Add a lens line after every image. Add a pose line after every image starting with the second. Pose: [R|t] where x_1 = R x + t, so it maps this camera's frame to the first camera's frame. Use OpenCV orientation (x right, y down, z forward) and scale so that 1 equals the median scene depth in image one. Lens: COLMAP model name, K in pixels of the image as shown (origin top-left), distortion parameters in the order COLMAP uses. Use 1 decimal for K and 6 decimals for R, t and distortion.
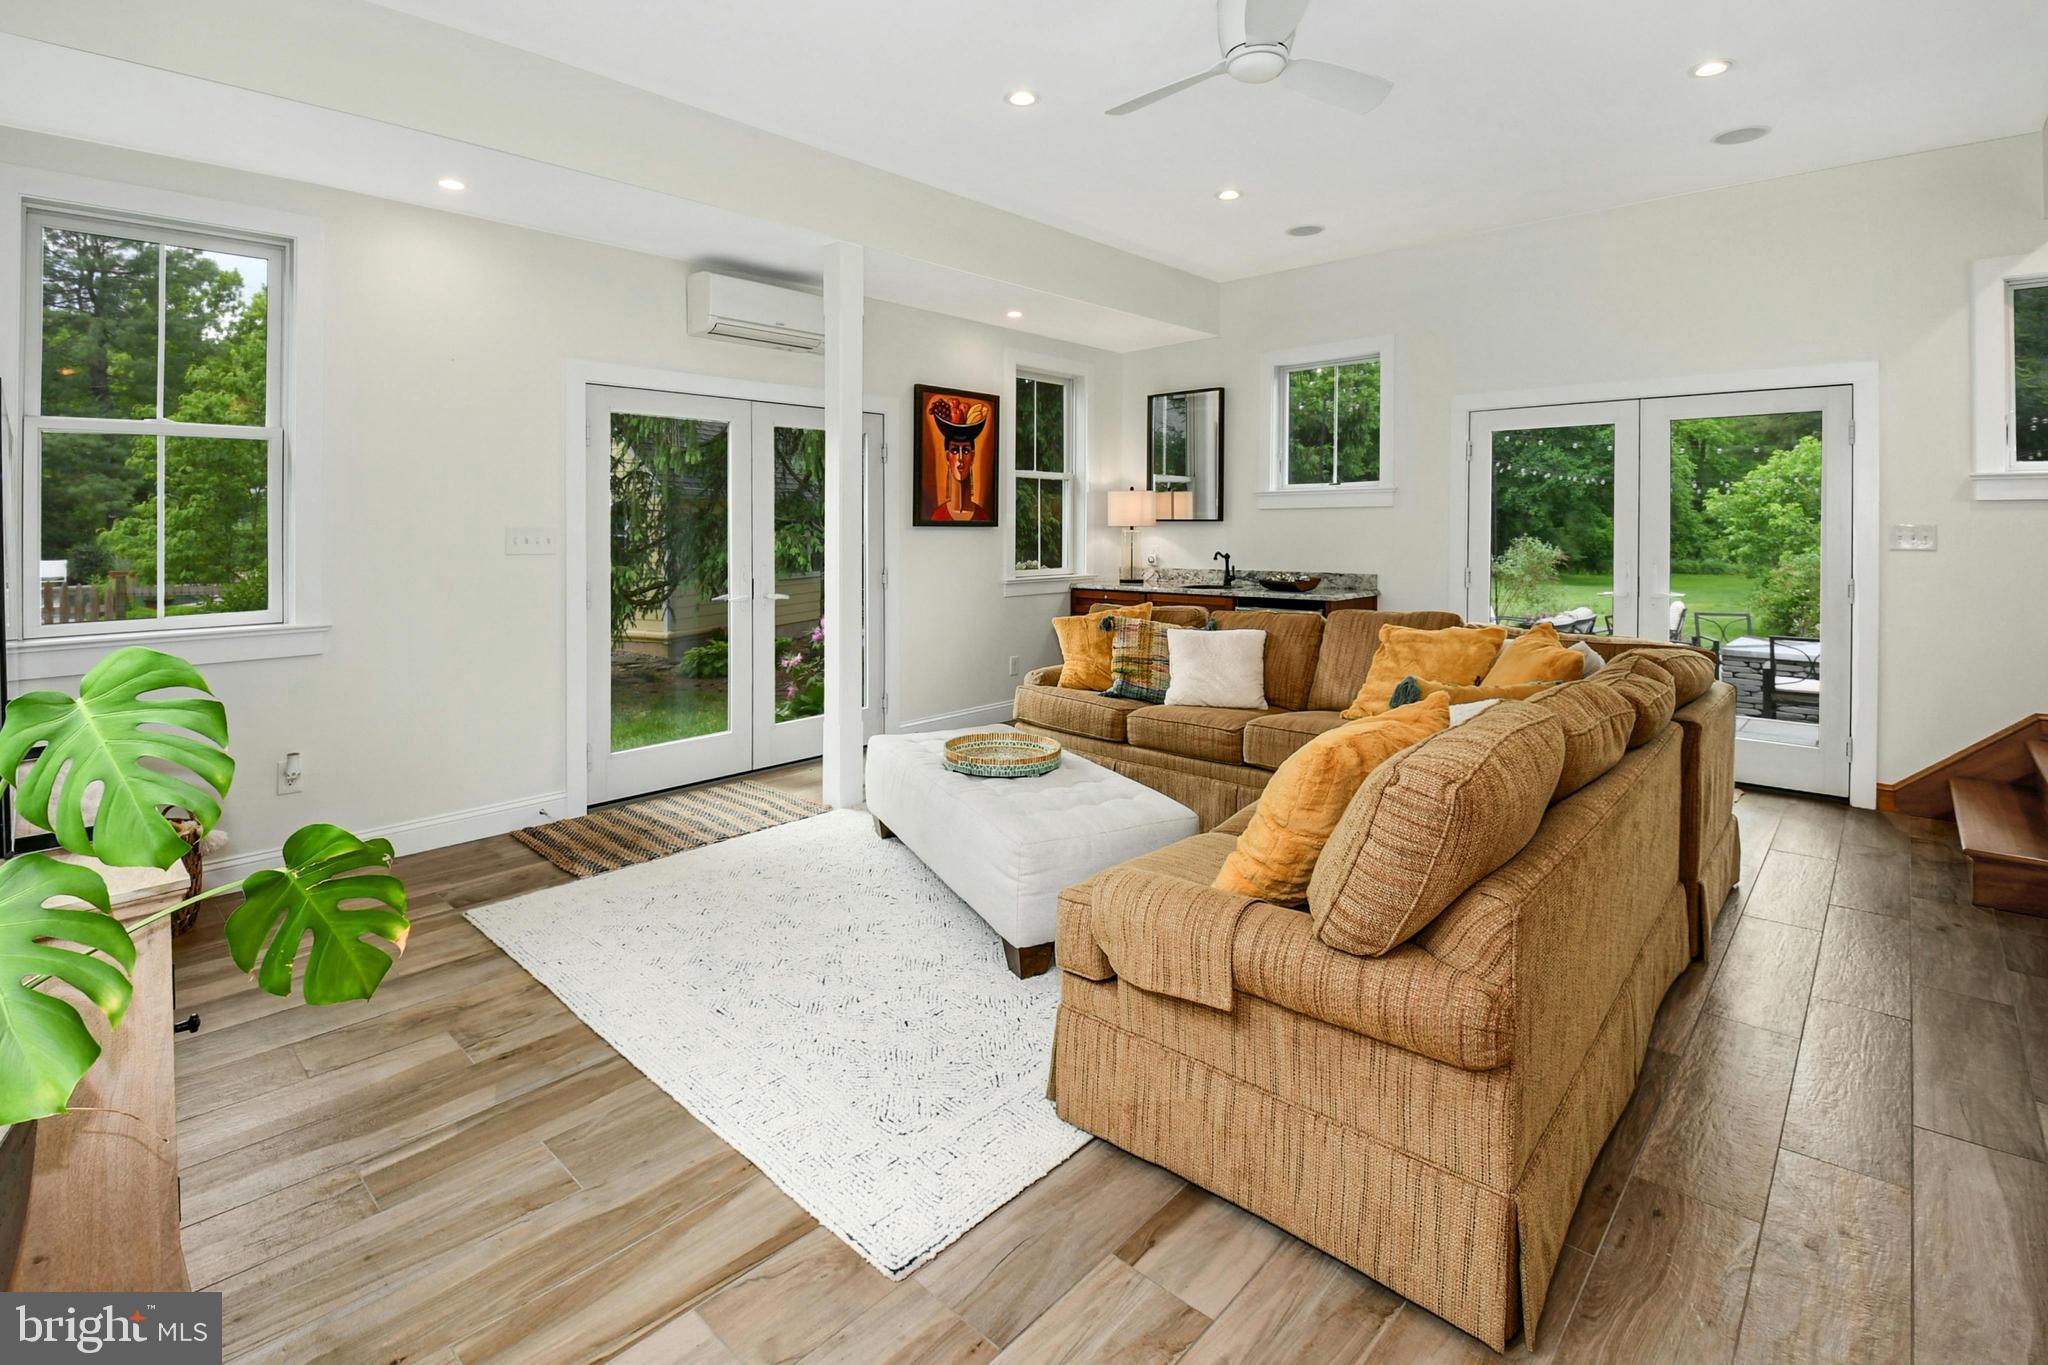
lens RADIAL K [[927.2, 0, 1024.0], [0, 927.2, 682.5], [0, 0, 1]] dist [0.000550, -0.004836]
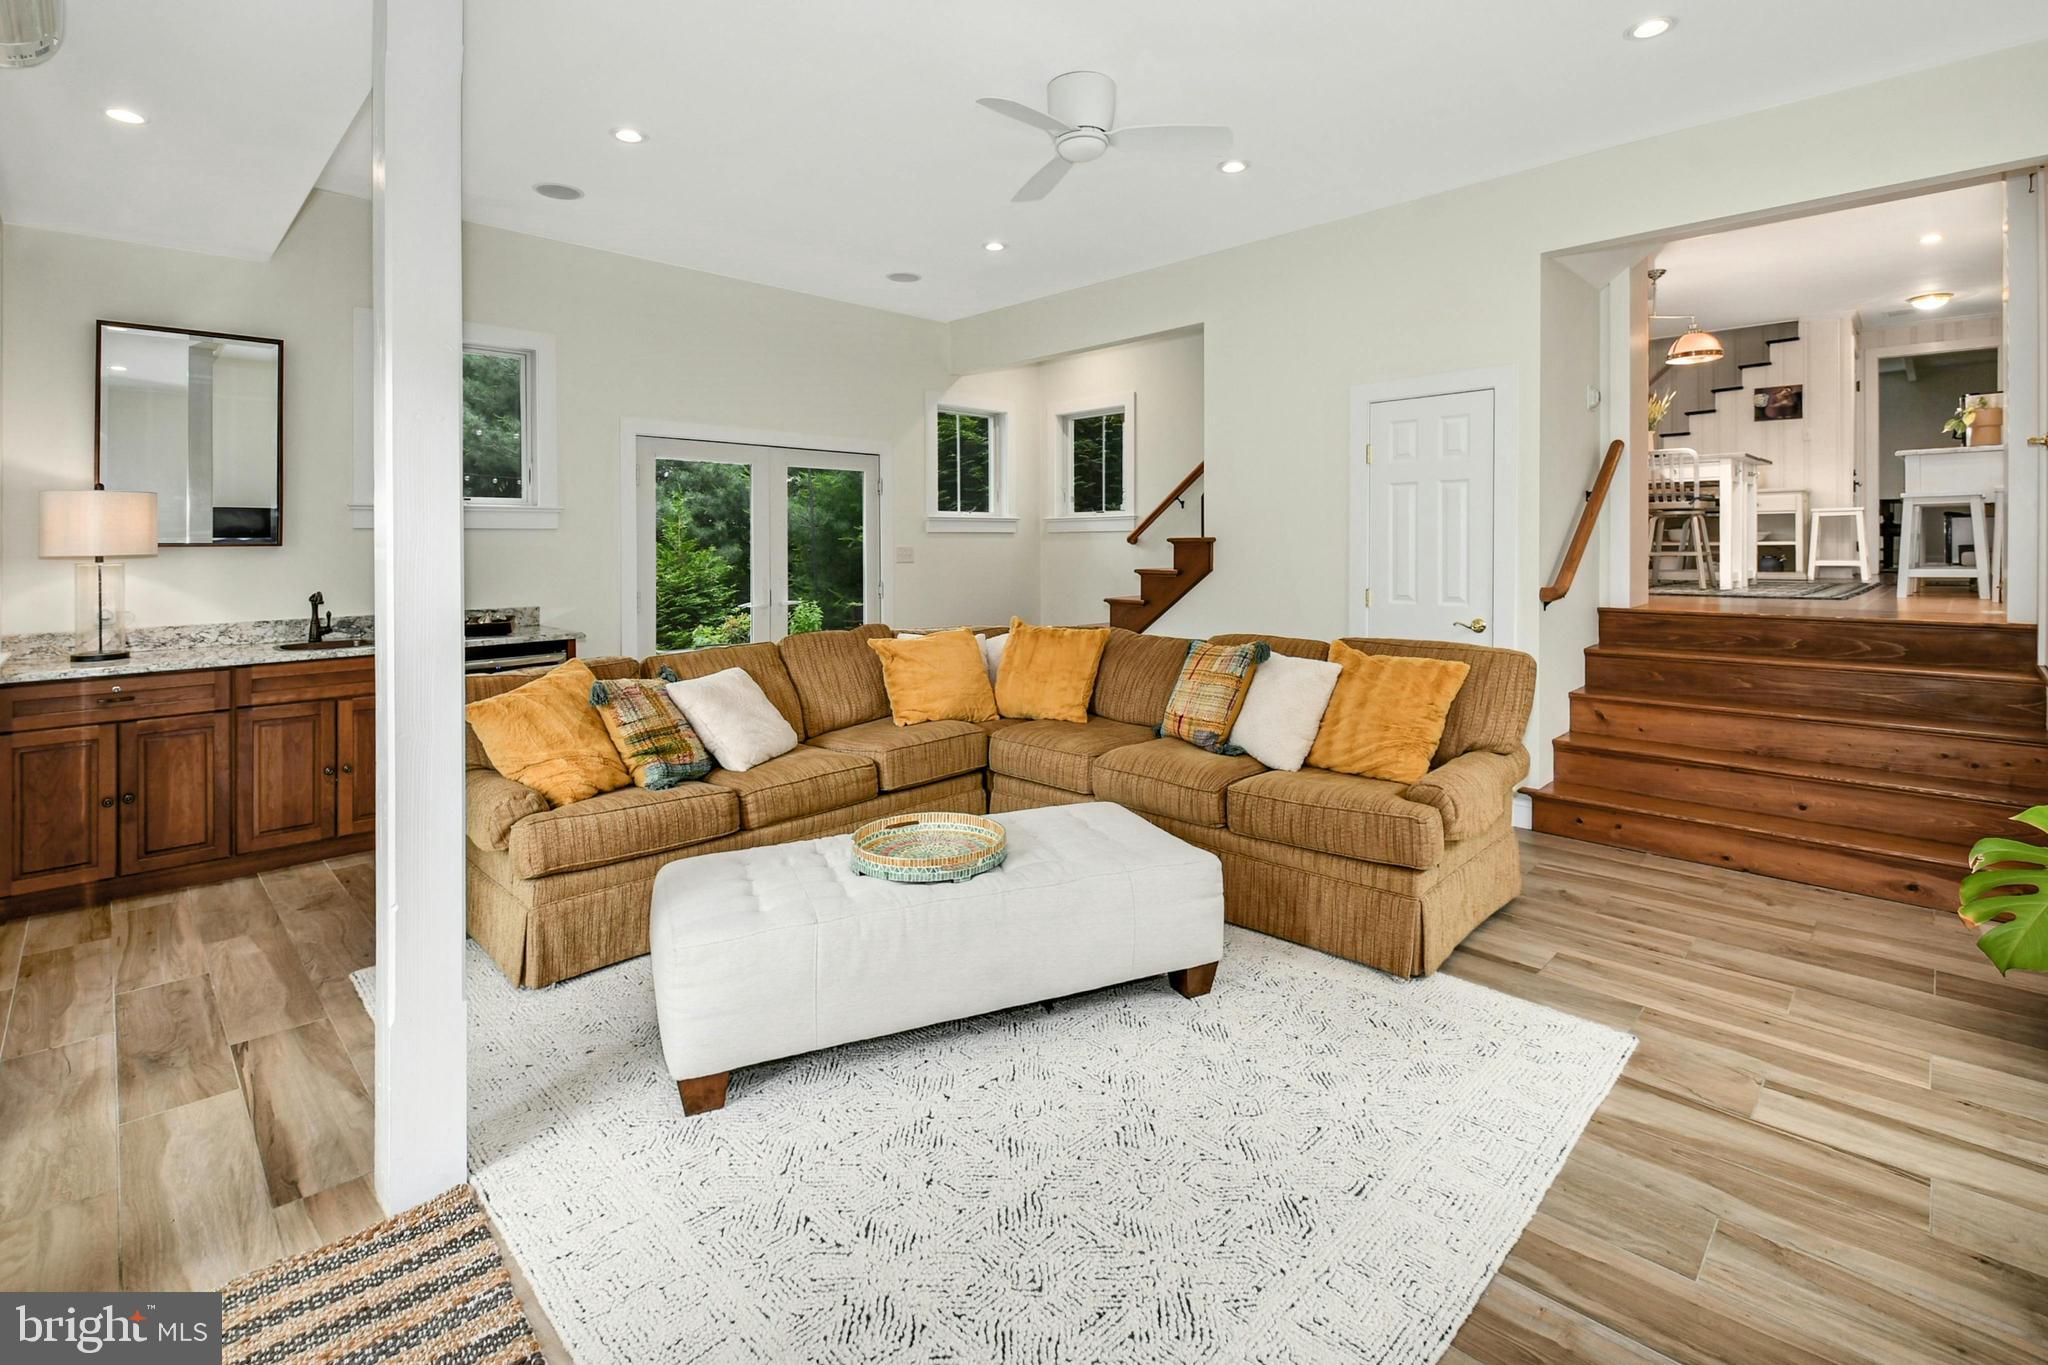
lens RADIAL K [[927.2, 0, 1024.0], [0, 927.2, 682.5], [0, 0, 1]] dist [0.000550, -0.004836]
pose [[0.031357, -0.140409, 0.989597, -1.180151], [0.172259, 0.976028, 0.133026, -0.221066], [-0.984553, 0.166296, 0.054792, 1.343704]]
